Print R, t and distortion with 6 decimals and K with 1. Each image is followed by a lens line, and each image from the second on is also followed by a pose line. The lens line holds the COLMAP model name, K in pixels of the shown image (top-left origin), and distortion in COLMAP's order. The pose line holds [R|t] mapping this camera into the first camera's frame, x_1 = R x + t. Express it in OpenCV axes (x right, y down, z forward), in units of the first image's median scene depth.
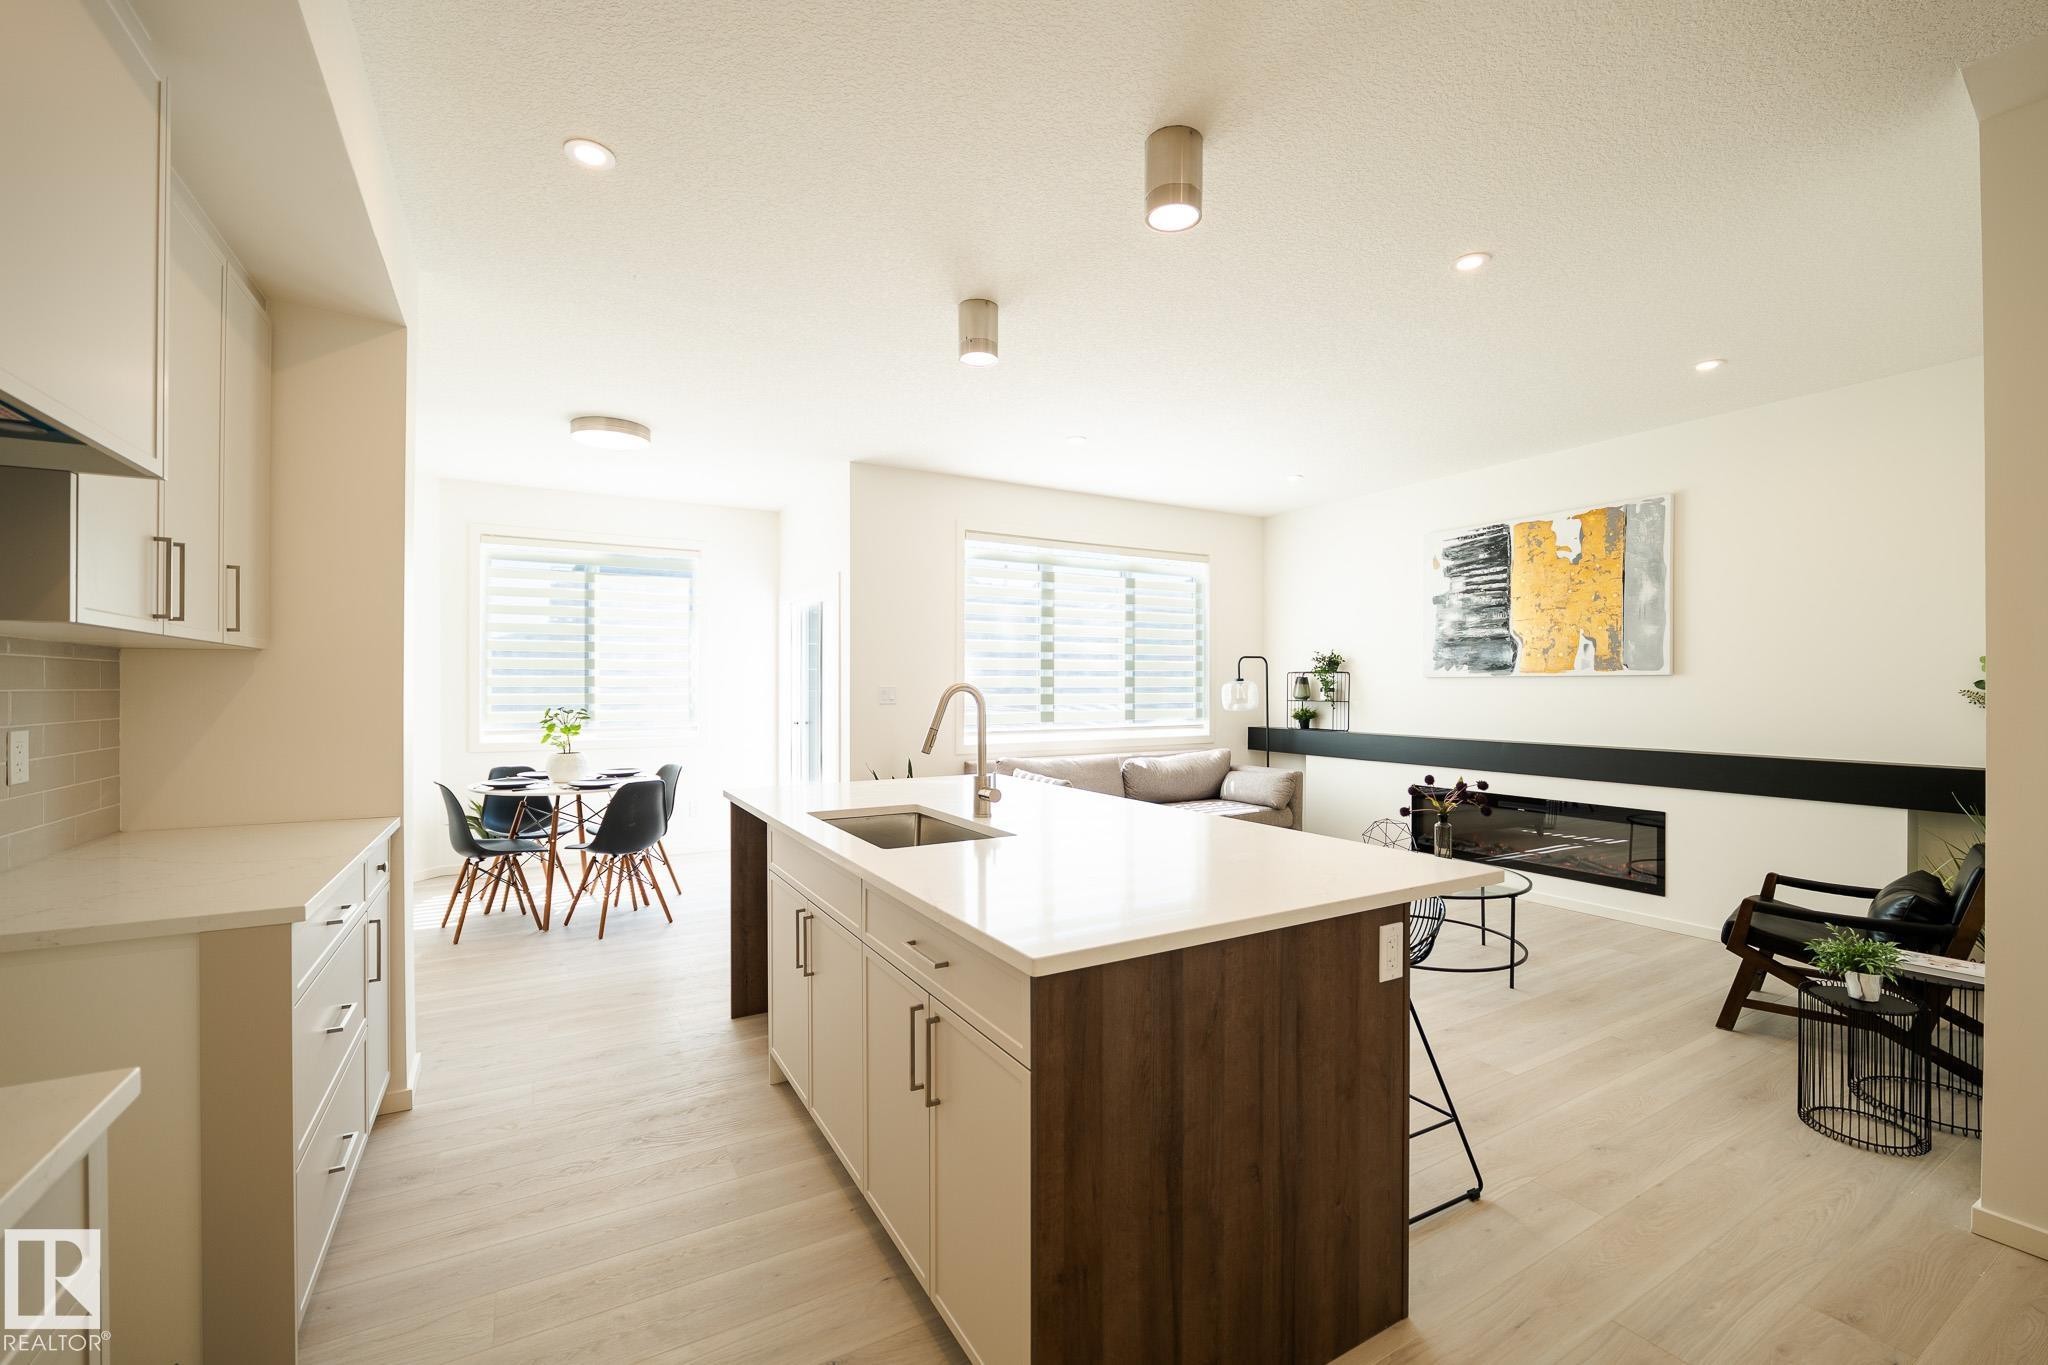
lens RADIAL K [[835.5, 0, 1031.4], [0, 835.5, 689.1], [0, 0, 1]] dist [-0.011290, 0.000600]
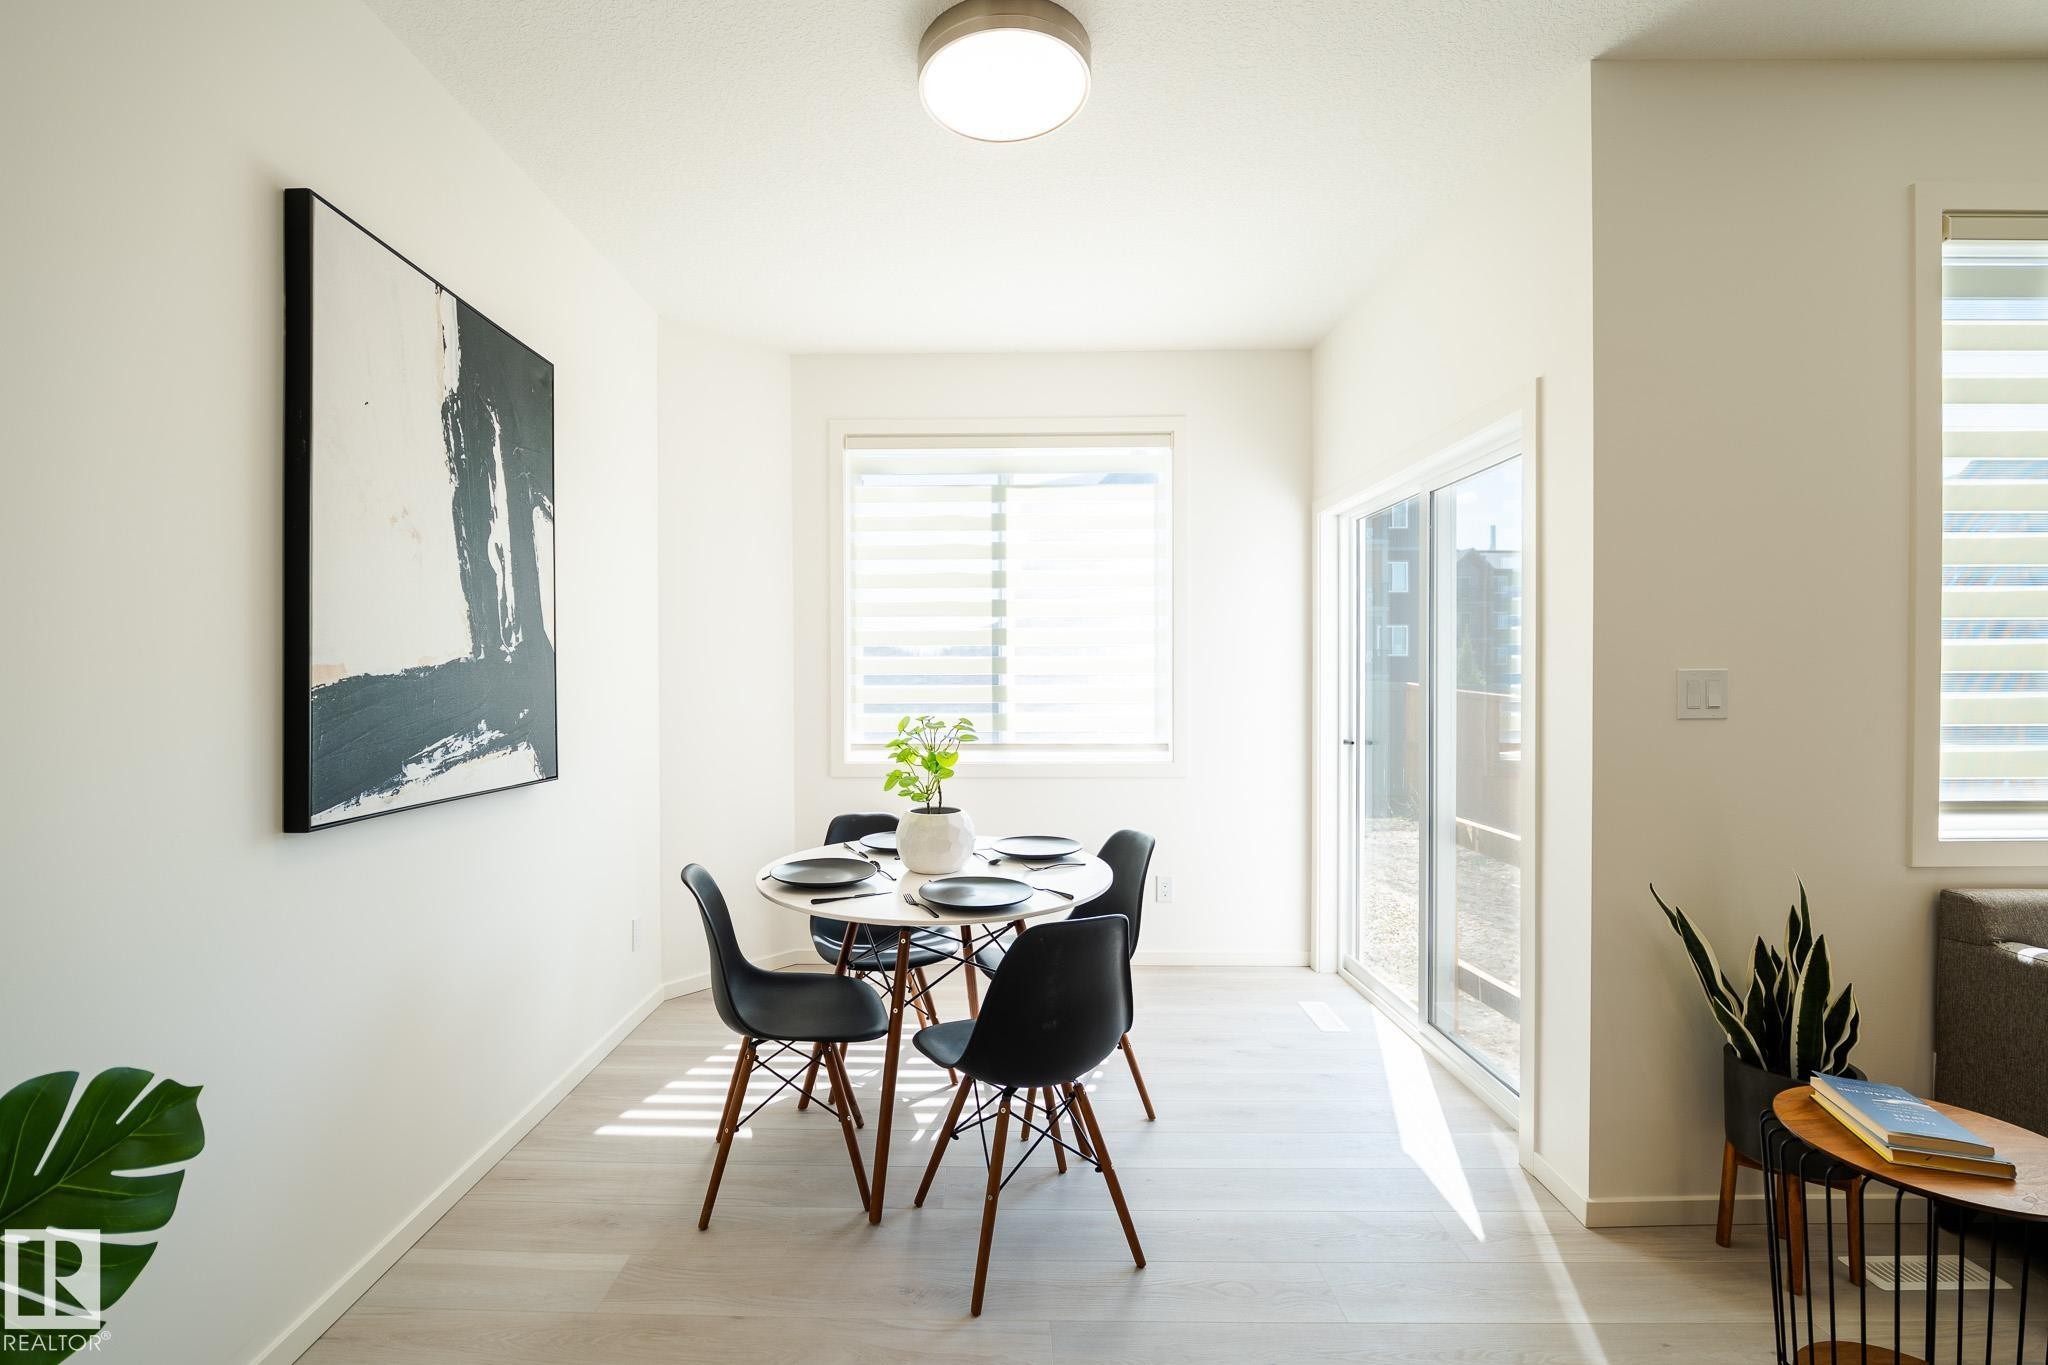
lens RADIAL K [[865.9, 0, 982.0], [0, 865.9, 683.3], [0, 0, 1]] dist [-0.013960, 0.002584]
pose [[0.852170, 0.001482, -0.523263, -0.268920], [0.002069, 0.999979, 0.006202, -0.000112], [0.523261, -0.006368, 0.852149, 0.583323]]
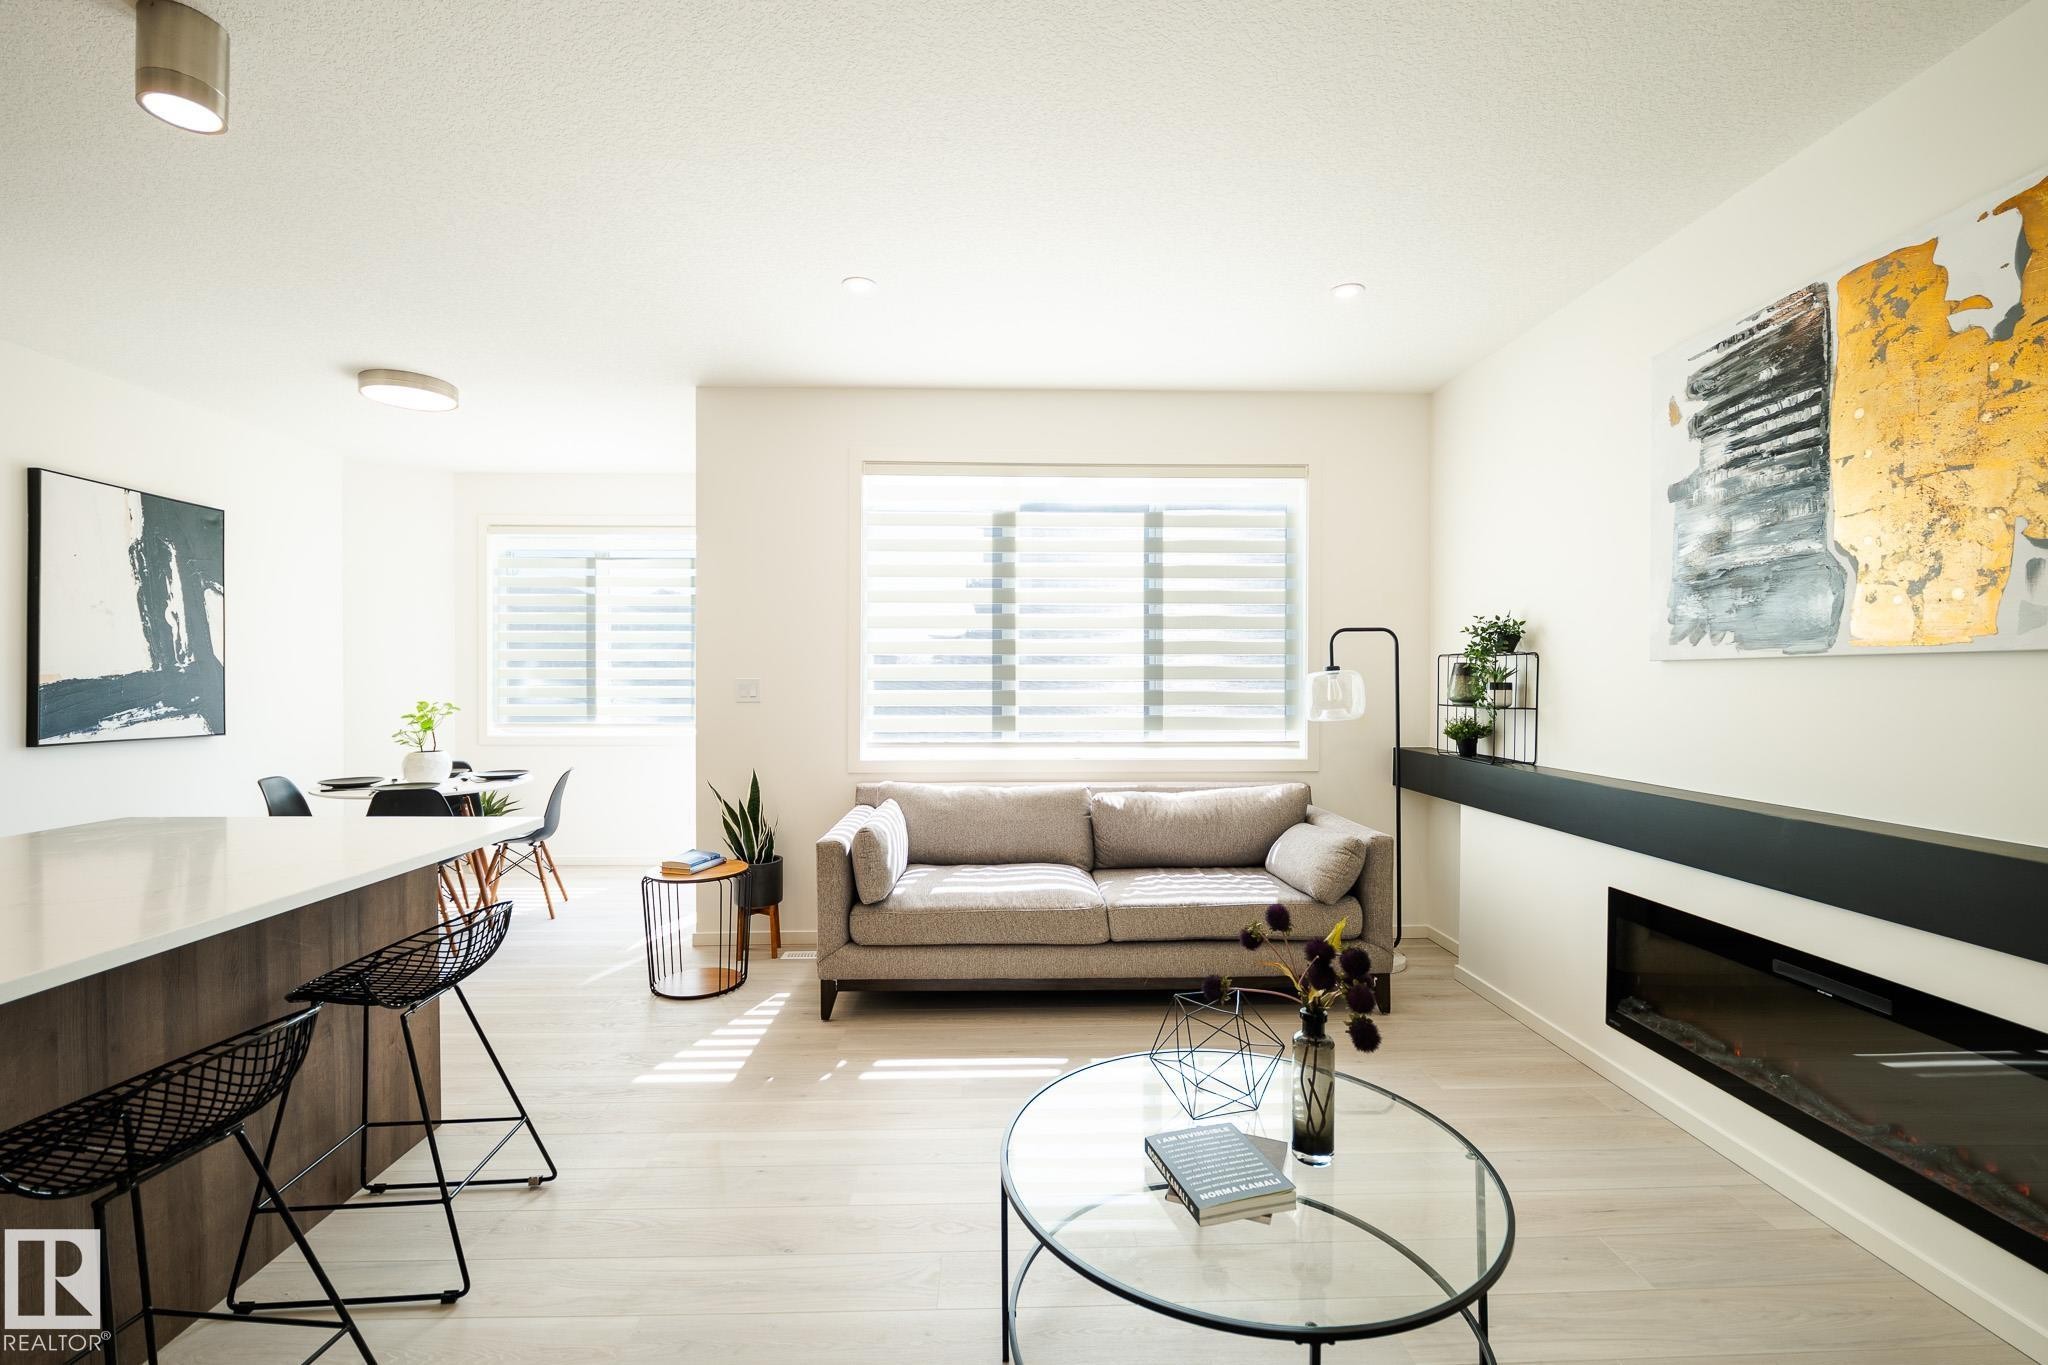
lens RADIAL K [[865.9, 0, 1027.5], [0, 865.9, 685.2], [0, 0, 1]] dist [-0.013960, 0.002584]
pose [[0.879586, 0.004550, -0.475719, 0.463544], [-0.002764, 0.999986, 0.004454, -0.001882], [0.475732, -0.002603, 0.879586, 0.481197]]
